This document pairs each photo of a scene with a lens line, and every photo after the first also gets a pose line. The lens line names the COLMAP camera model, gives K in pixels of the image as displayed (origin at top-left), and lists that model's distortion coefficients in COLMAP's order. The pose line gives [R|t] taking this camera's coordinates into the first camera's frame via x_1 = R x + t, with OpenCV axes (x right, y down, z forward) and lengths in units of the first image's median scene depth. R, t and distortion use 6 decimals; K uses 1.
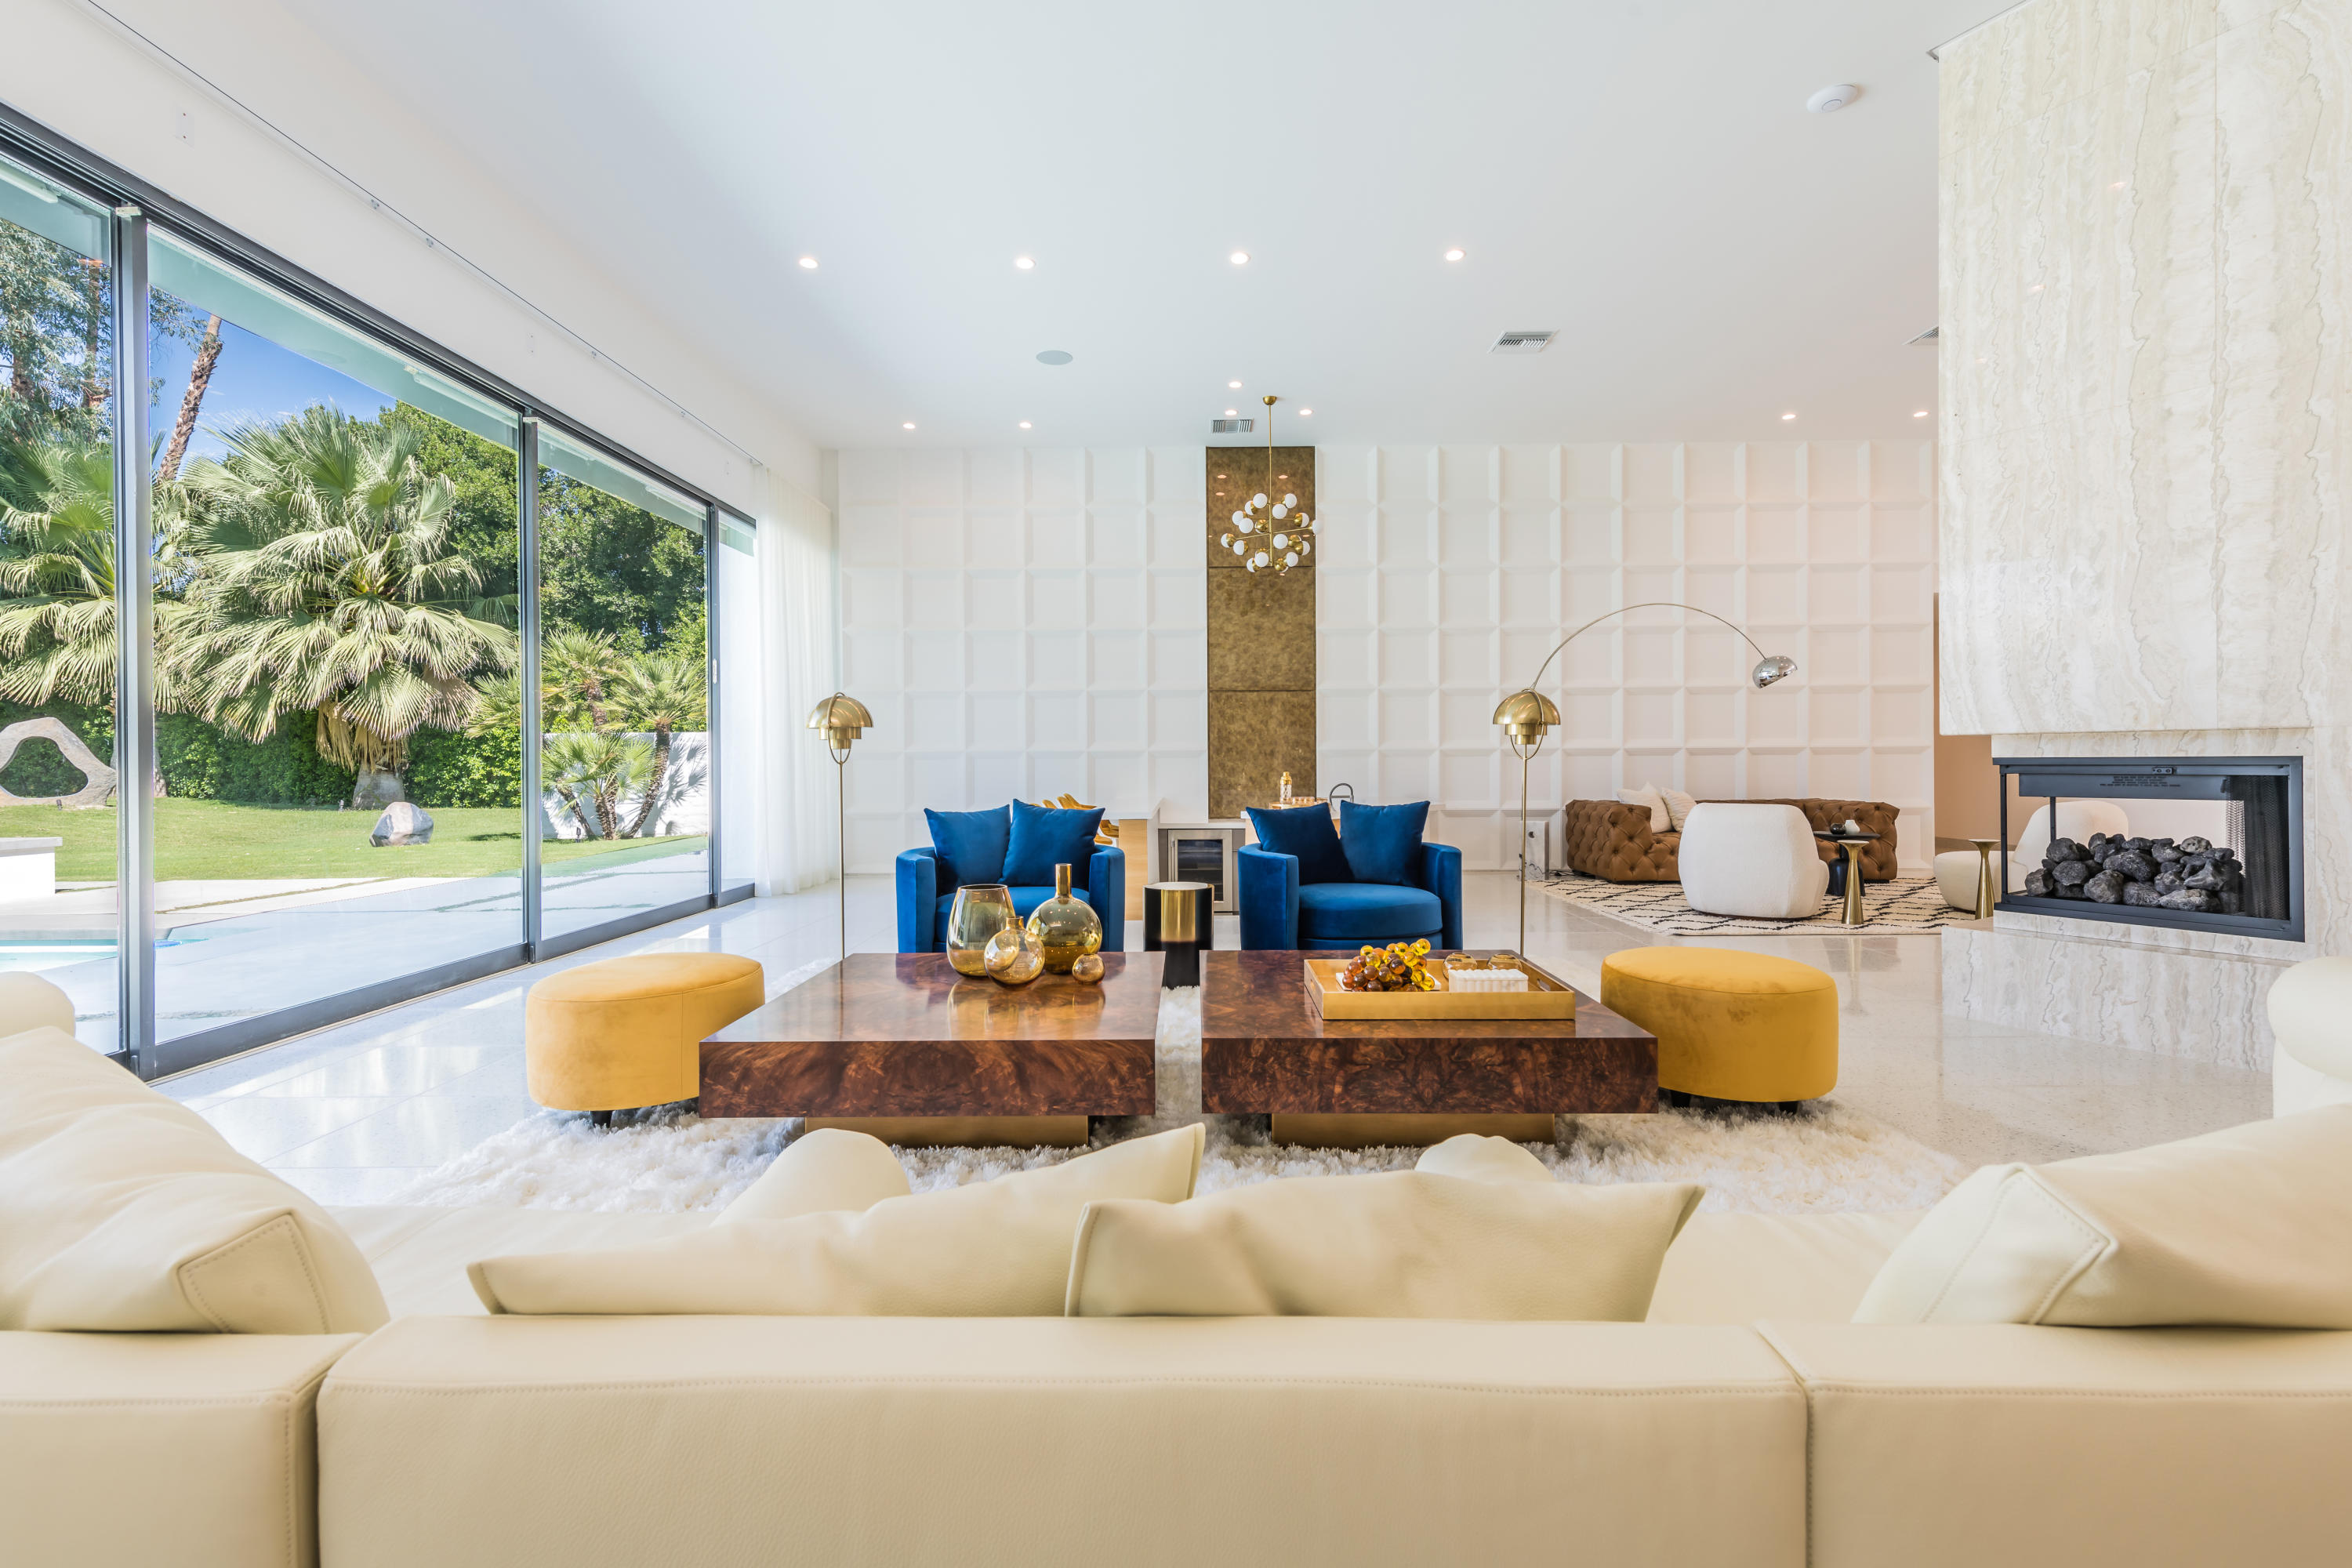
lens RADIAL K [[990.4, 0, 1172.8], [0, 990.4, 771.7], [0, 0, 1]] dist [-0.000466, -0.001501]
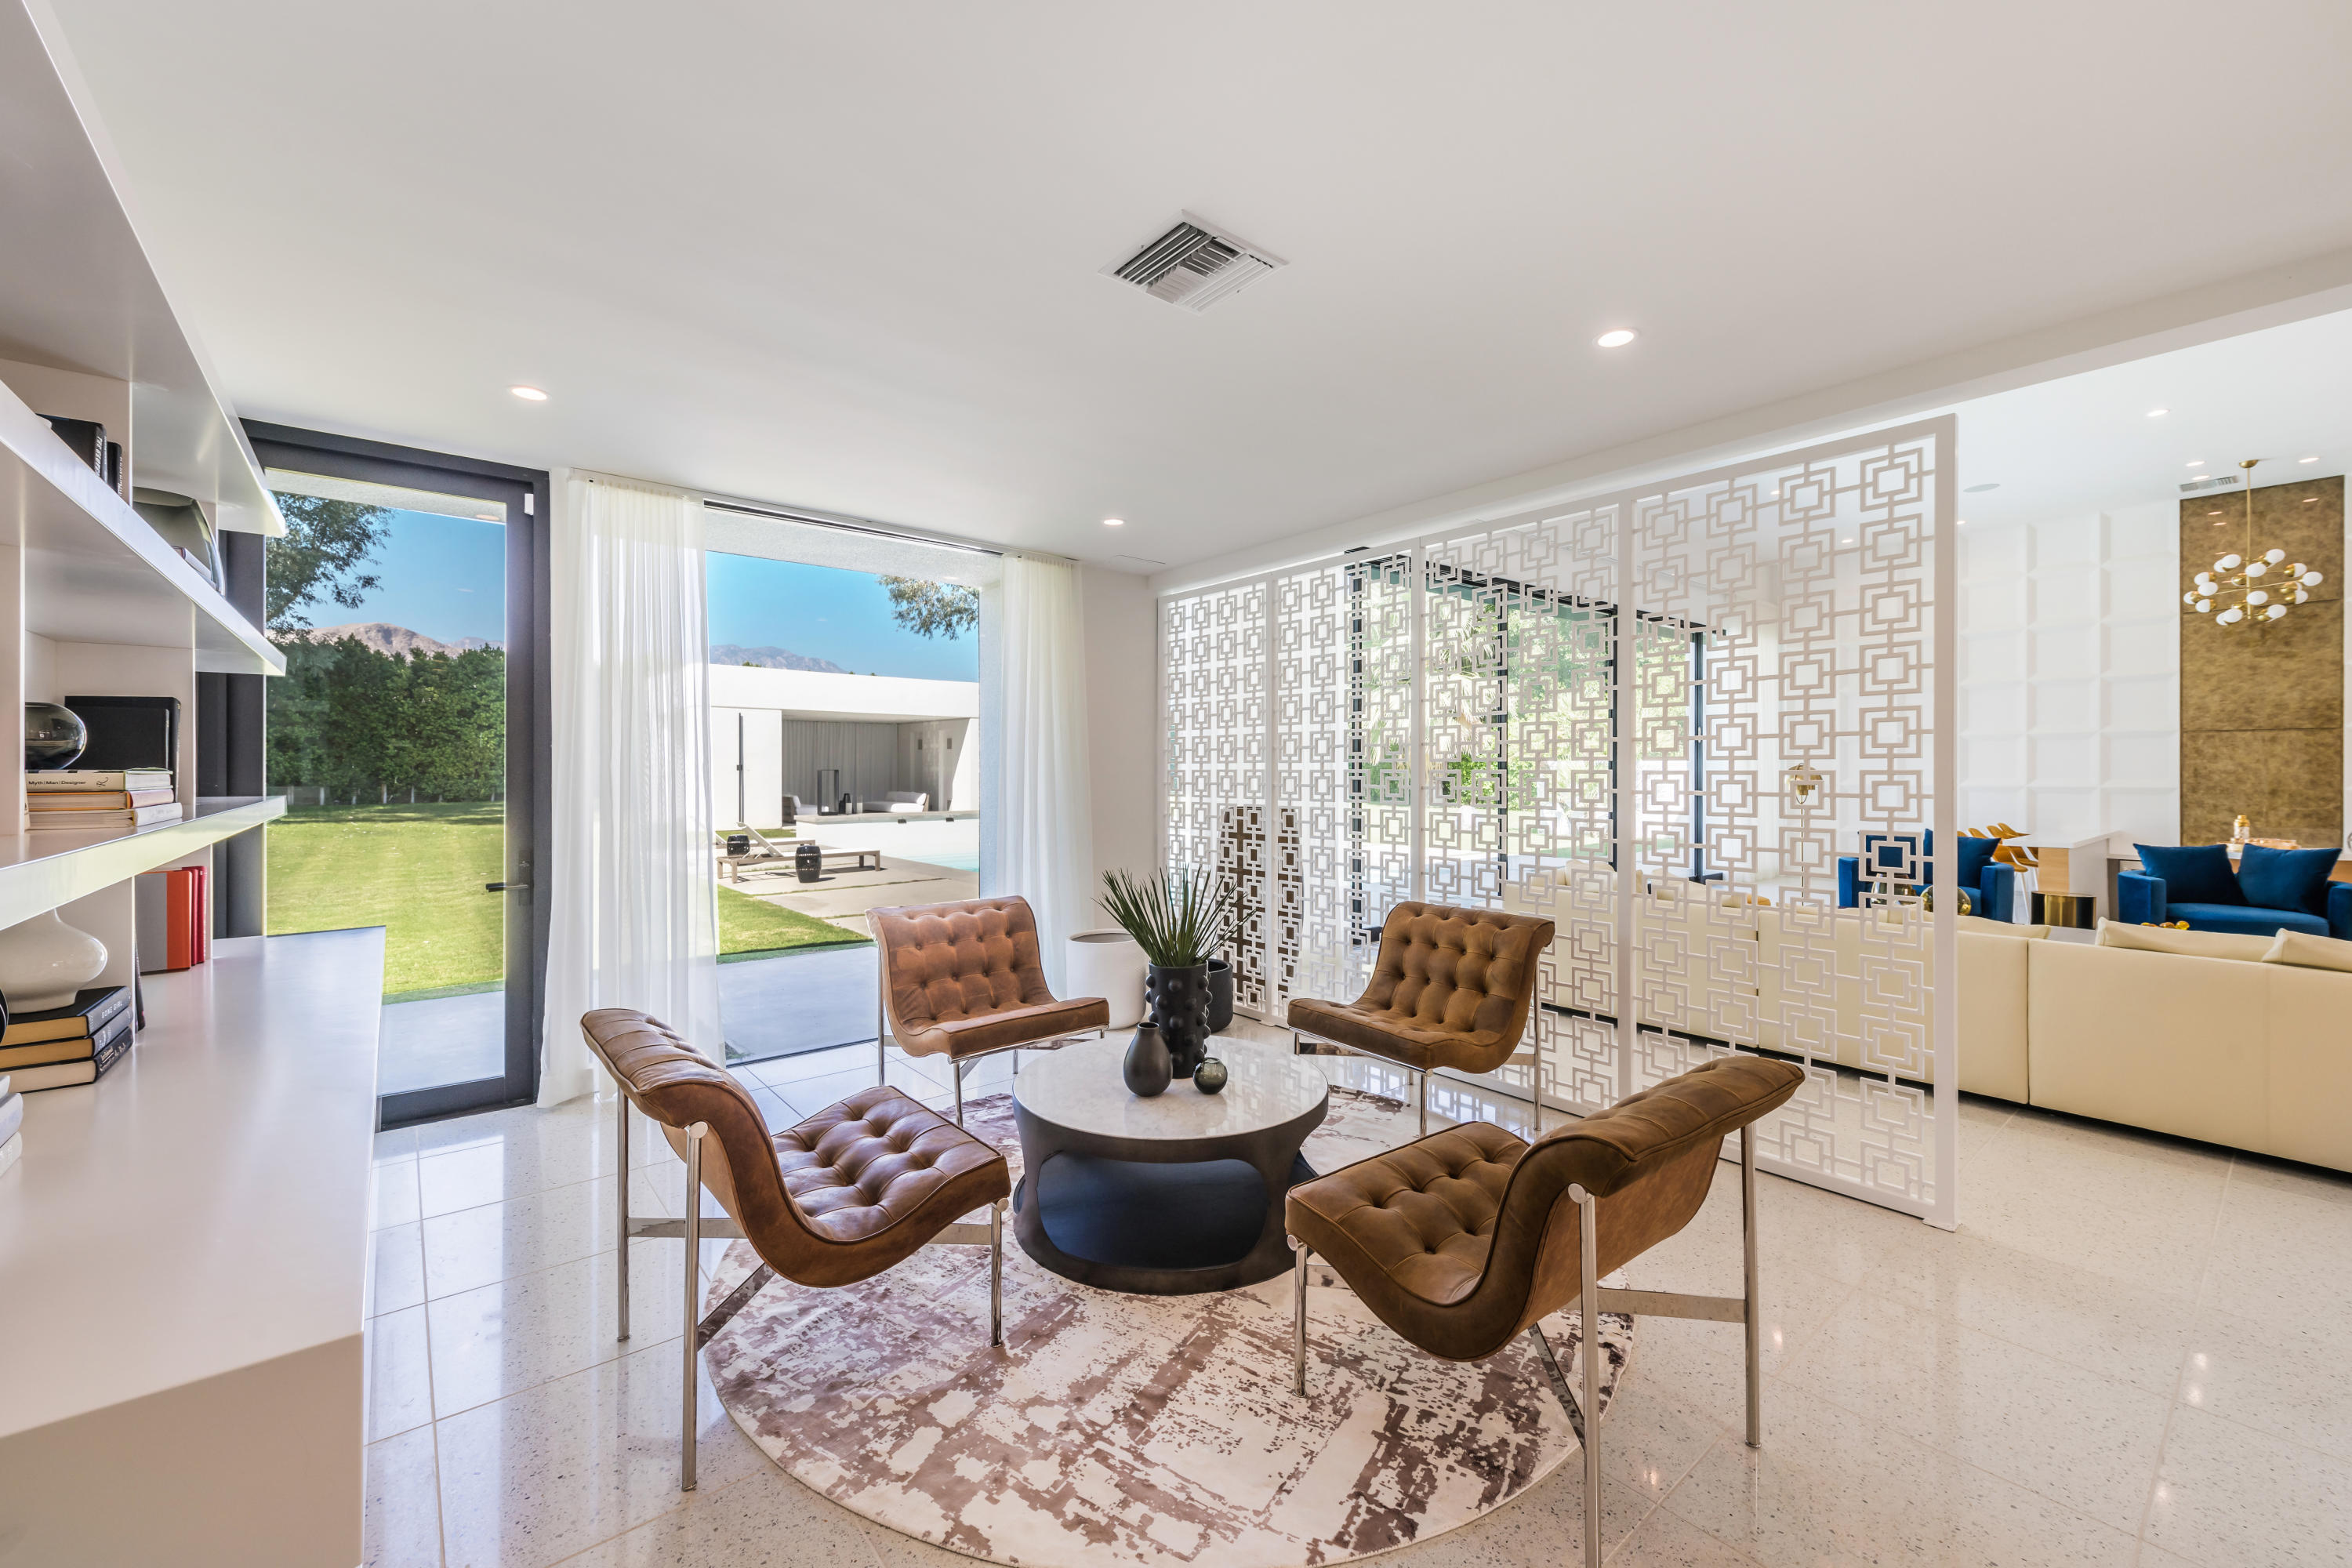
lens RADIAL K [[951.9, 0, 1186.1], [0, 951.9, 776.4], [0, 0, 1]] dist [0.004165, 0.000090]
pose [[0.655735, 0.010477, -0.754918, 0.134117], [-0.013693, 0.999904, 0.001983, -0.026762], [0.754867, 0.009037, 0.655816, -0.553119]]
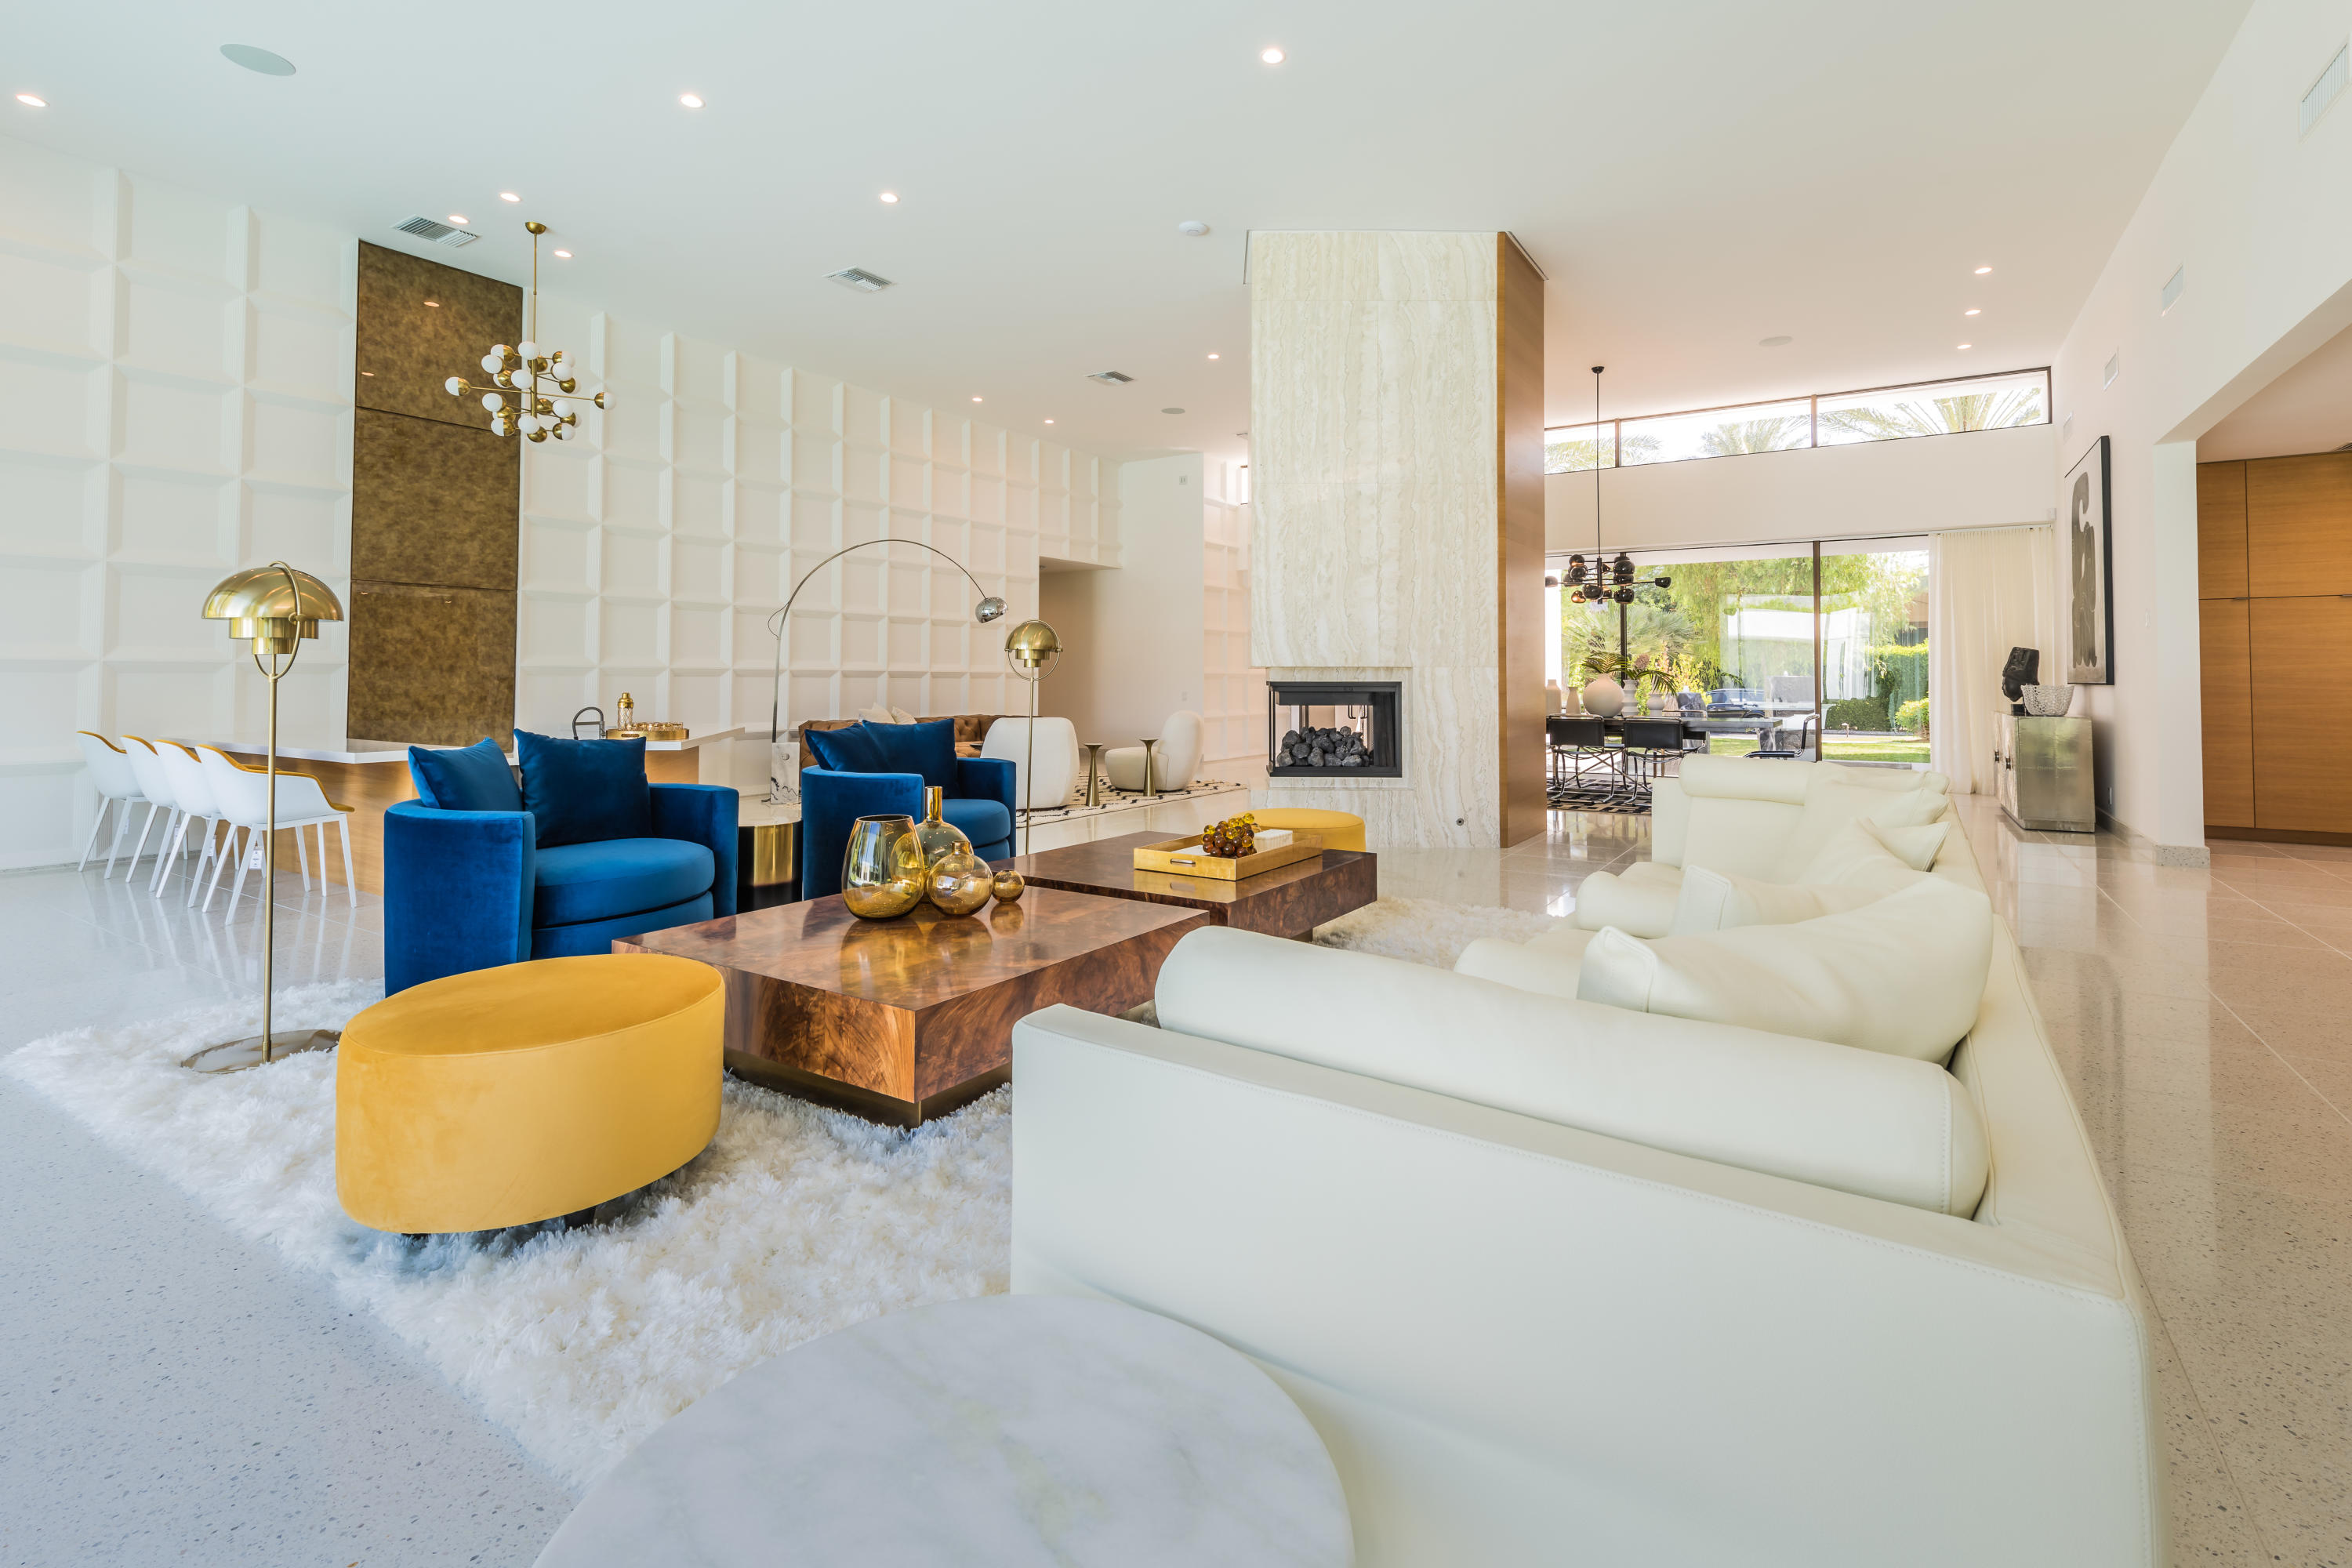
lens RADIAL K [[1053.6, 0, 1212.4], [0, 1053.6, 666.2], [0, 0, 1]] dist [0.000856, -0.000514]
pose [[0.518091, 0.019763, 0.855097, -0.352300], [0.003802, 0.999670, -0.025408, 0.002012], [-0.855317, 0.016414, 0.517845, 0.102130]]
